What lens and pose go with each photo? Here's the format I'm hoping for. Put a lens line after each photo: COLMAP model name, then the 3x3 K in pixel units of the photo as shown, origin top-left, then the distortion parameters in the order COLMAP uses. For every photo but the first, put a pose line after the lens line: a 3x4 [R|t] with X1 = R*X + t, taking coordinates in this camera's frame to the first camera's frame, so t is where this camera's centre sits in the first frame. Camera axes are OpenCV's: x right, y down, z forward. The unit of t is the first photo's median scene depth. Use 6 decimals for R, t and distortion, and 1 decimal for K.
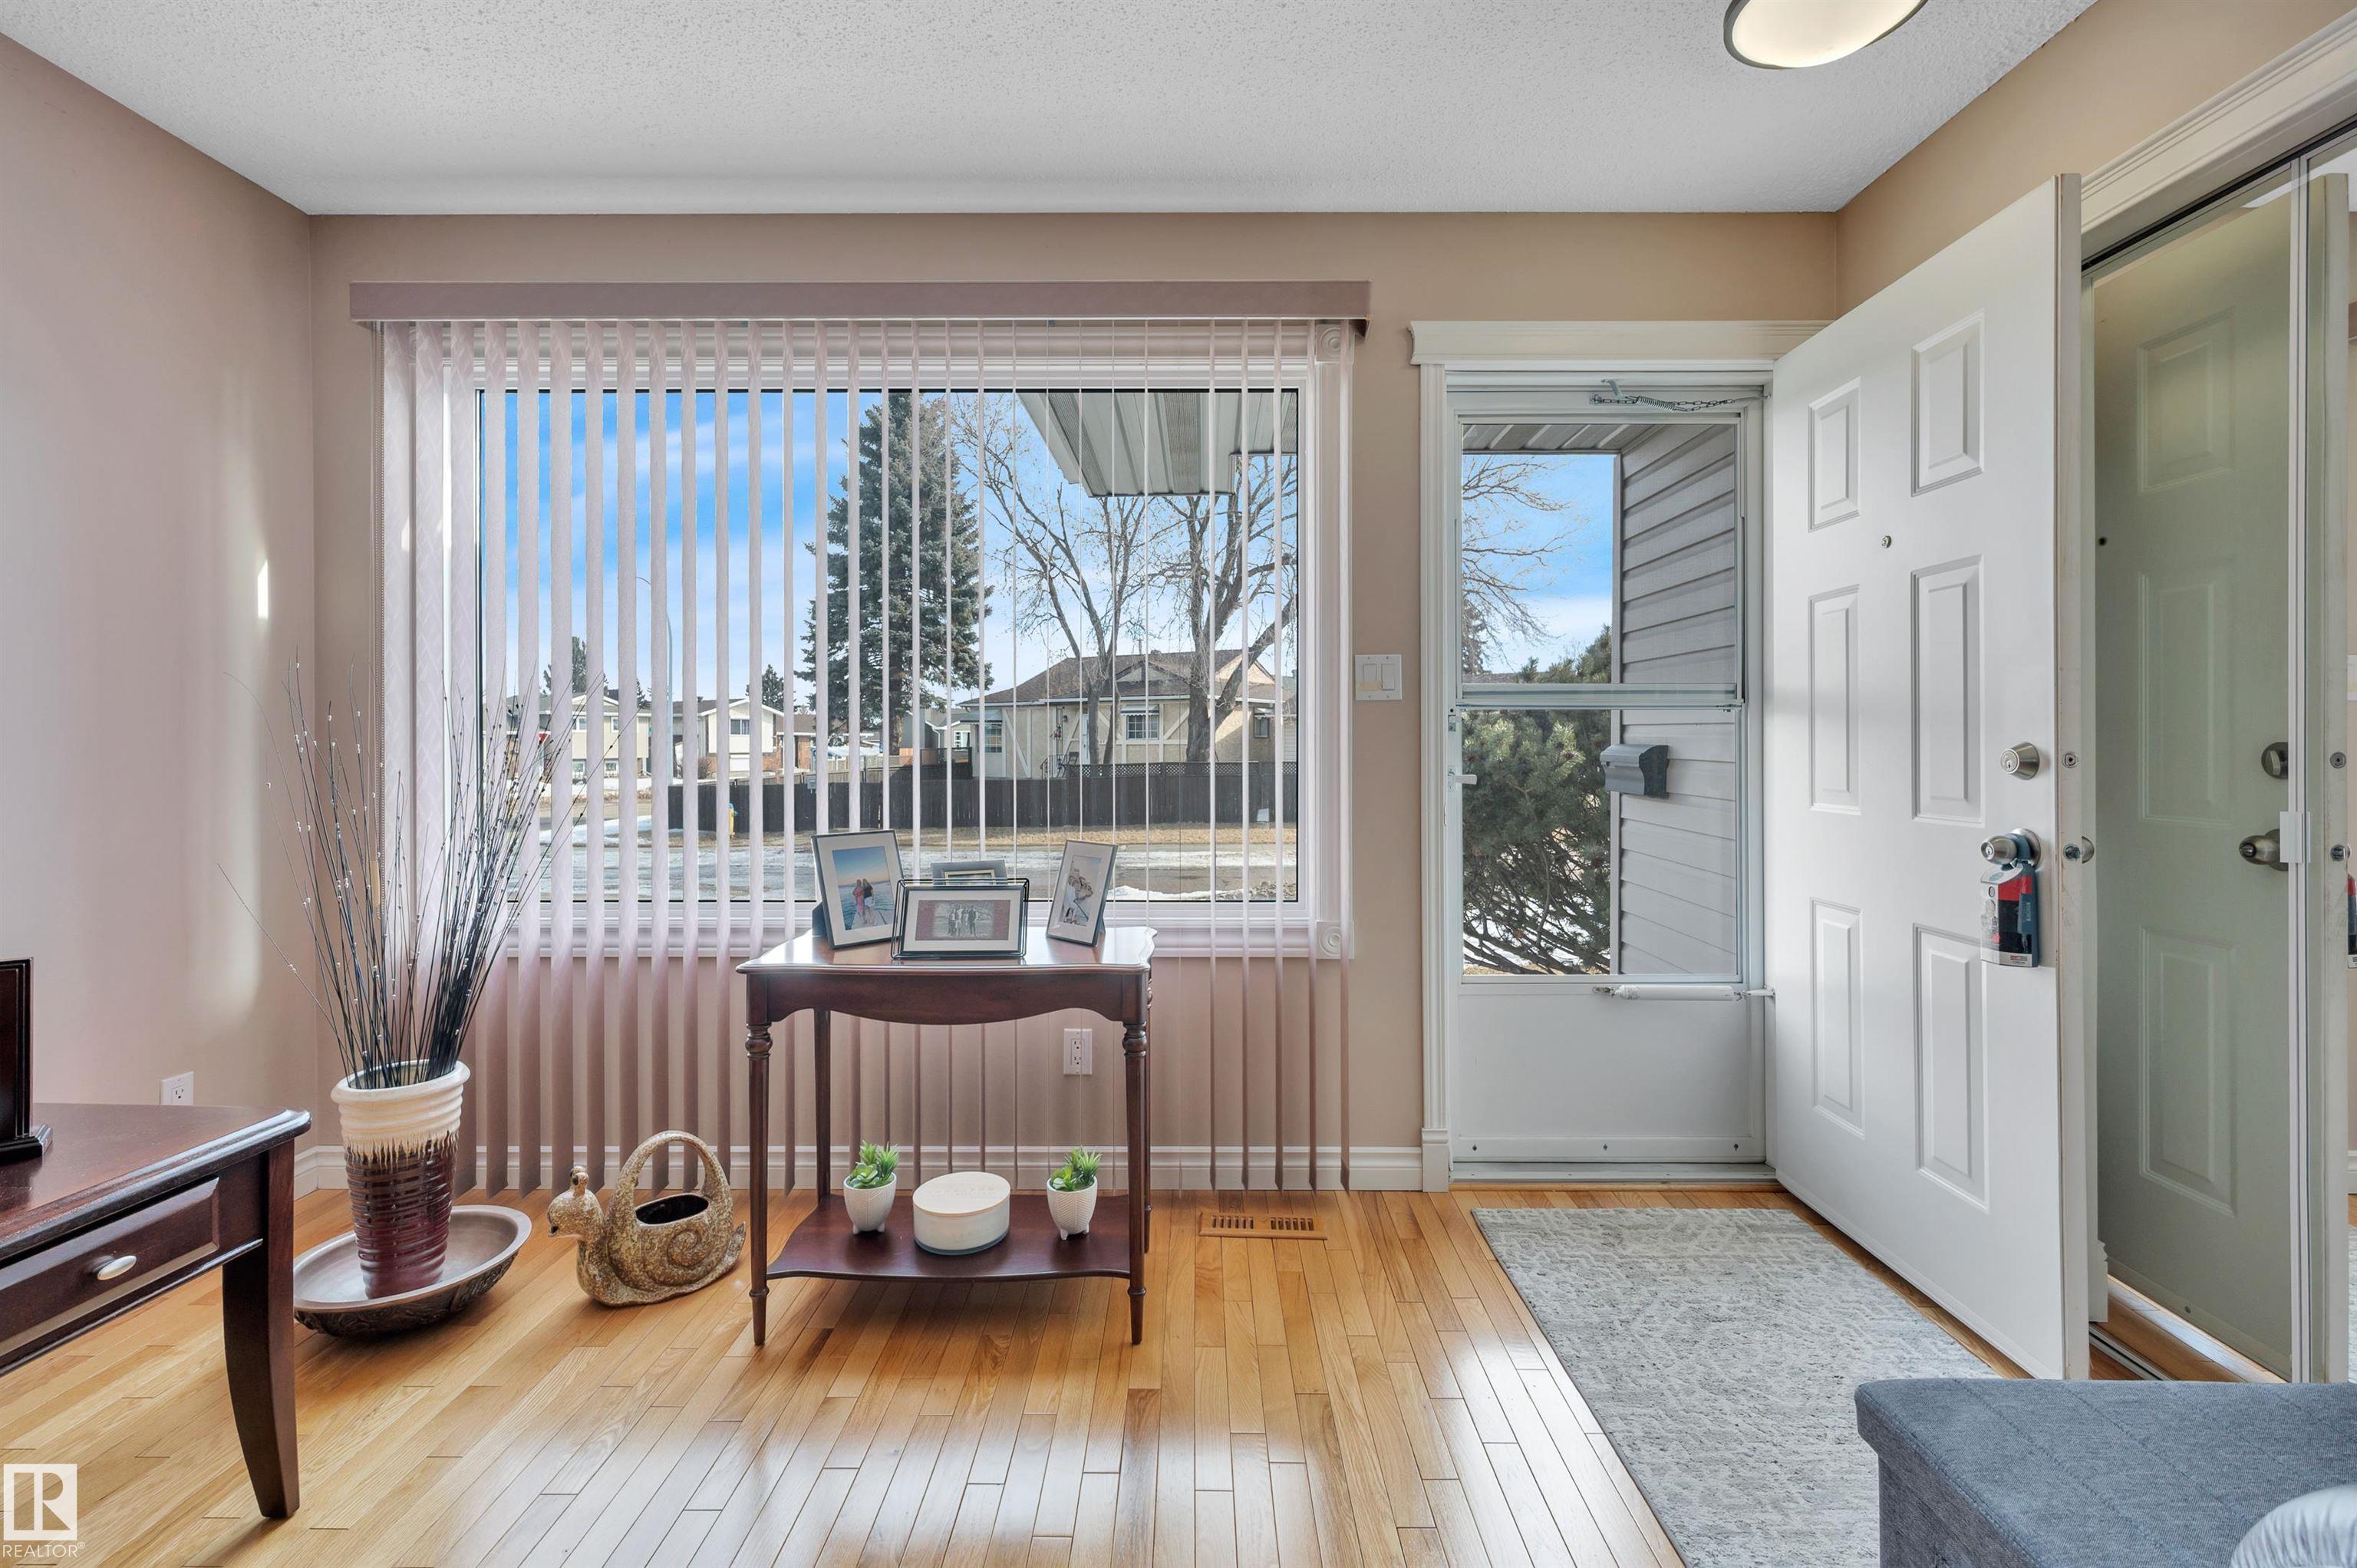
lens RADIAL K [[1052.2, 0, 1194.1], [0, 1052.2, 733.2], [0, 0, 1]] dist [0.002772, -0.000206]
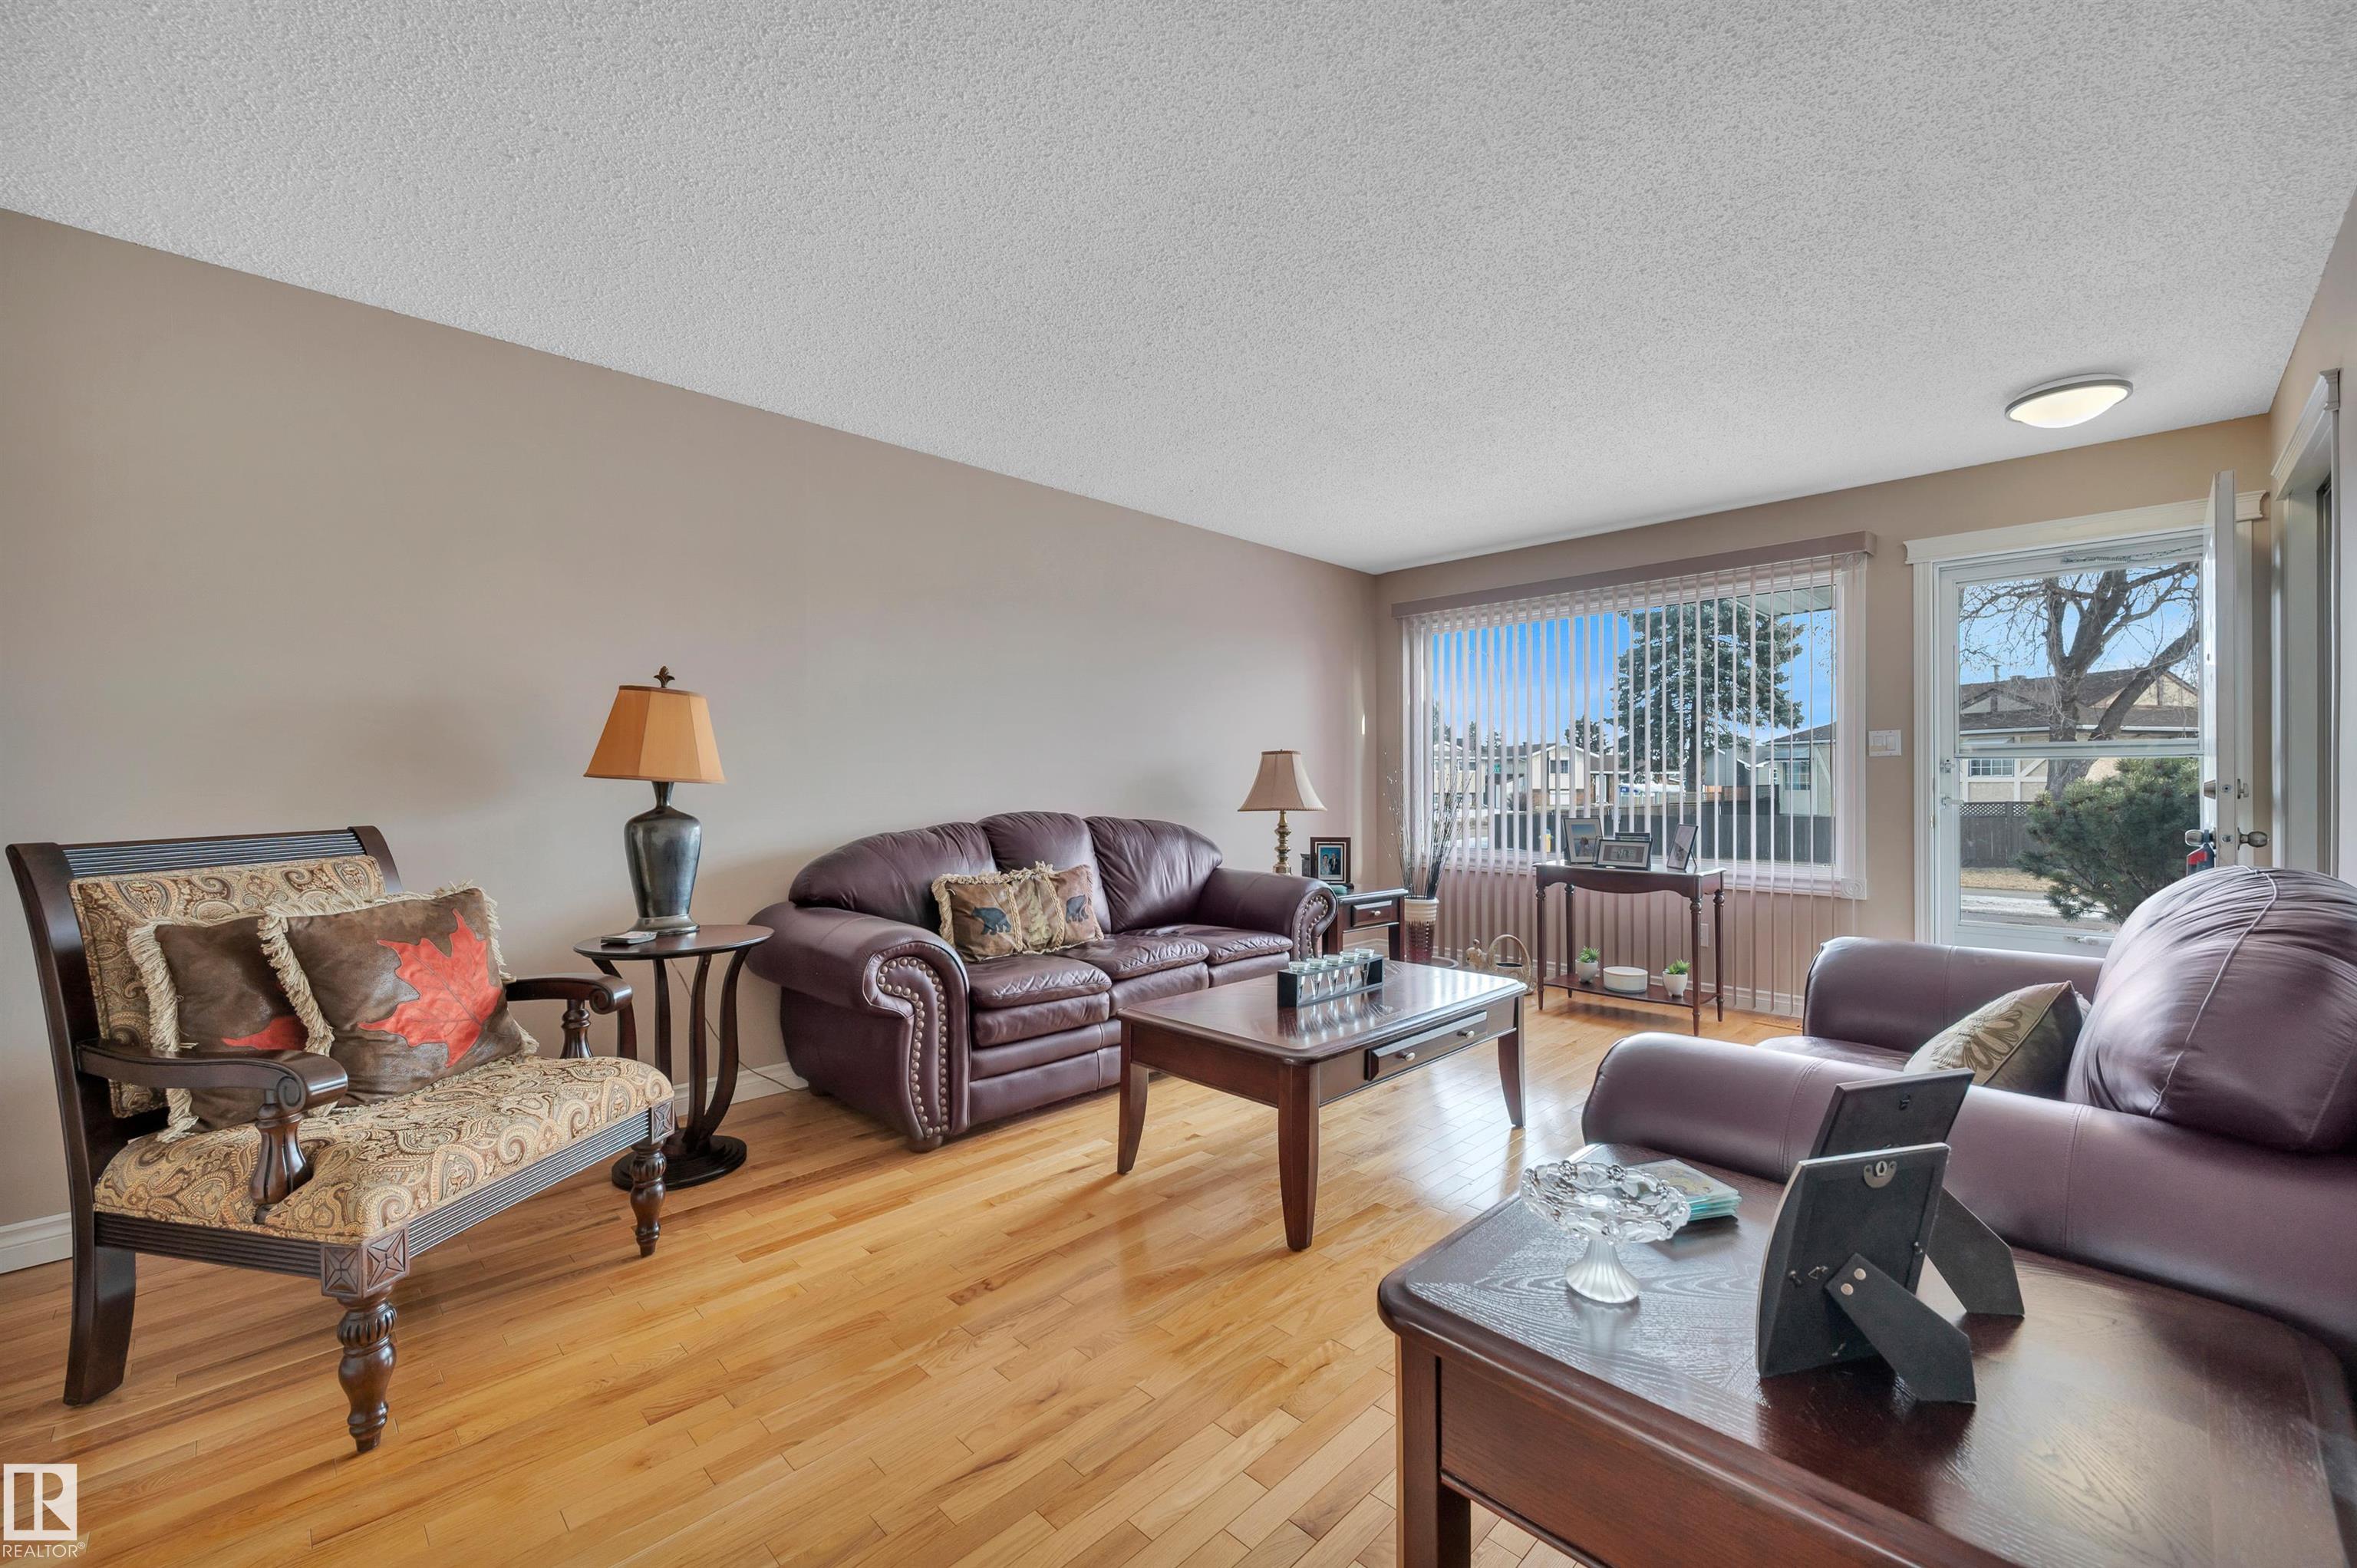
lens RADIAL K [[967.8, 0, 1186.3], [0, 967.8, 779.3], [0, 0, 1]] dist [0.000321, 0.000168]
pose [[0.712589, -0.000683, -0.701581, 0.051739], [0.006467, 0.999963, 0.005596, -0.000947], [0.701552, -0.008525, 0.712568, -0.106684]]
